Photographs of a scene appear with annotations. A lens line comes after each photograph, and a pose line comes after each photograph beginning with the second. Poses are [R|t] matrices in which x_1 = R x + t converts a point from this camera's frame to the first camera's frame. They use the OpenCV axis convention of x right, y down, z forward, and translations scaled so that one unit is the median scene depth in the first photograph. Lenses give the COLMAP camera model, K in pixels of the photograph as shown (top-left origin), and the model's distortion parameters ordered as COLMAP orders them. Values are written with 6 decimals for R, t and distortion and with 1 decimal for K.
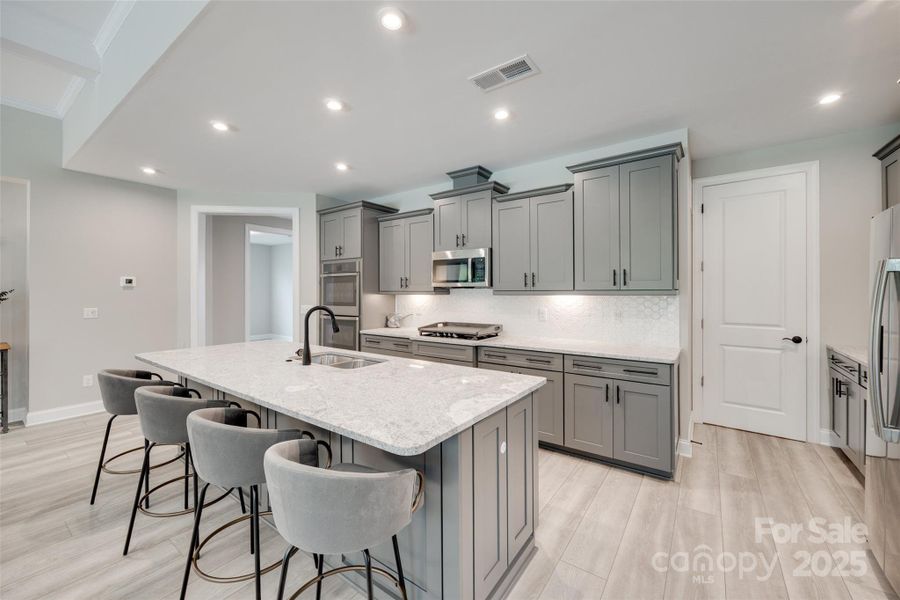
lens RADIAL K [[361.7, 0, 451.4], [0, 361.7, 296.8], [0, 0, 1]] dist [-0.001478, 0.002069]
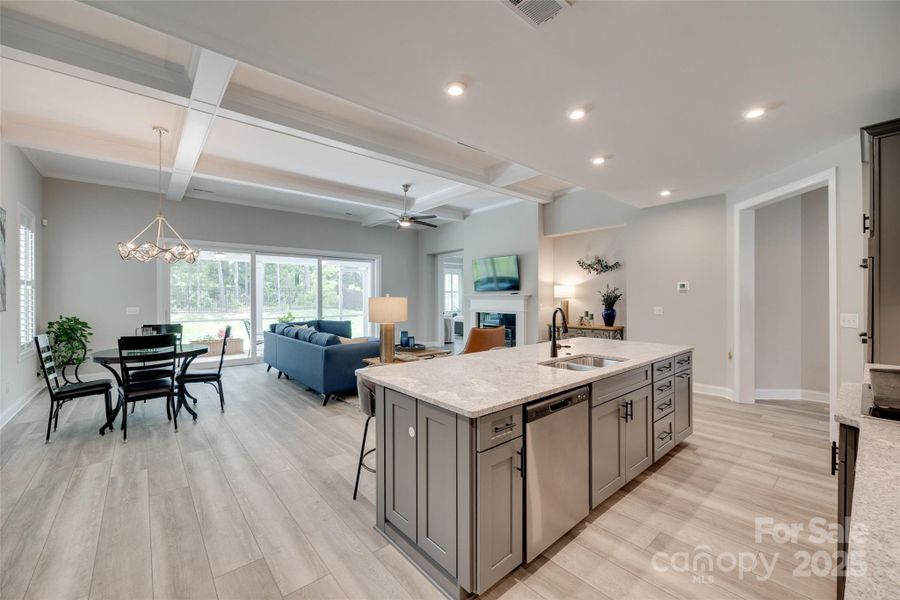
lens RADIAL K [[361.7, 0, 437.0], [0, 361.7, 298.9], [0, 0, 1]] dist [-0.001478, 0.002069]
pose [[-0.251901, -0.002145, -0.967751, 0.461911], [-0.000269, 0.999998, -0.002146, 0.003161], [0.967753, -0.000280, -0.251901, 0.515541]]
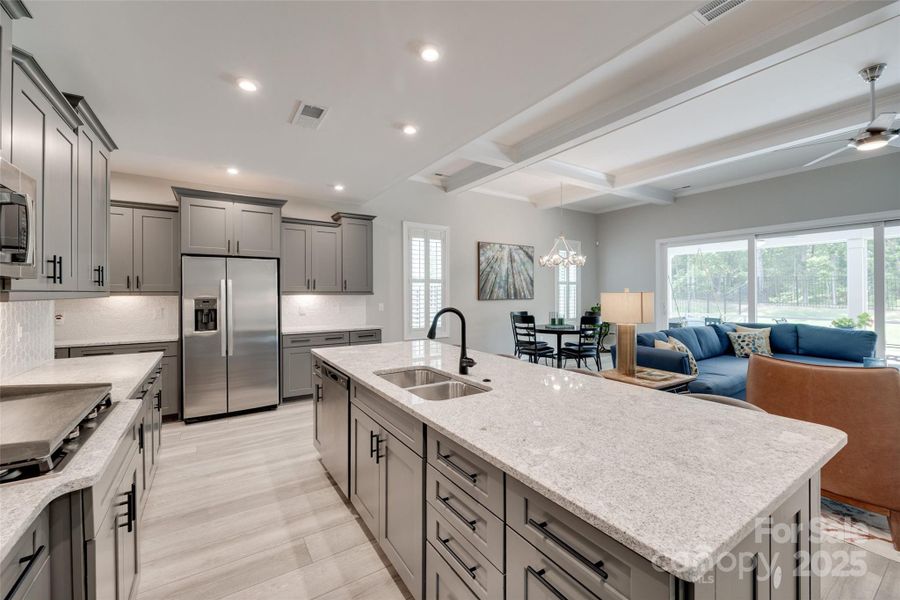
lens RADIAL K [[361.7, 0, 447.3], [0, 361.7, 294.1], [0, 0, 1]] dist [-0.001478, 0.002069]
pose [[-0.931758, -0.004018, 0.363057, -0.504777], [-0.000842, 0.999960, 0.008907, -0.007975], [-0.363078, 0.007994, -0.931725, 1.092455]]
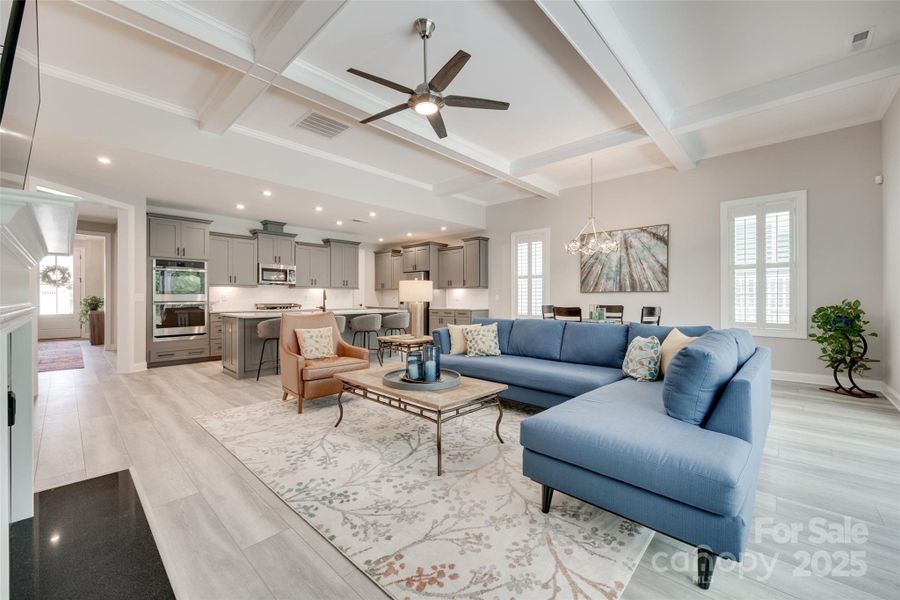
lens RADIAL K [[361.7, 0, 444.6], [0, 361.7, 296.4], [0, 0, 1]] dist [-0.001478, 0.002069]
pose [[0.134855, -0.003496, 0.990859, -1.870916], [0.003608, 0.999989, 0.003037, 0.048429], [-0.990859, 0.003166, 0.134866, -0.195779]]
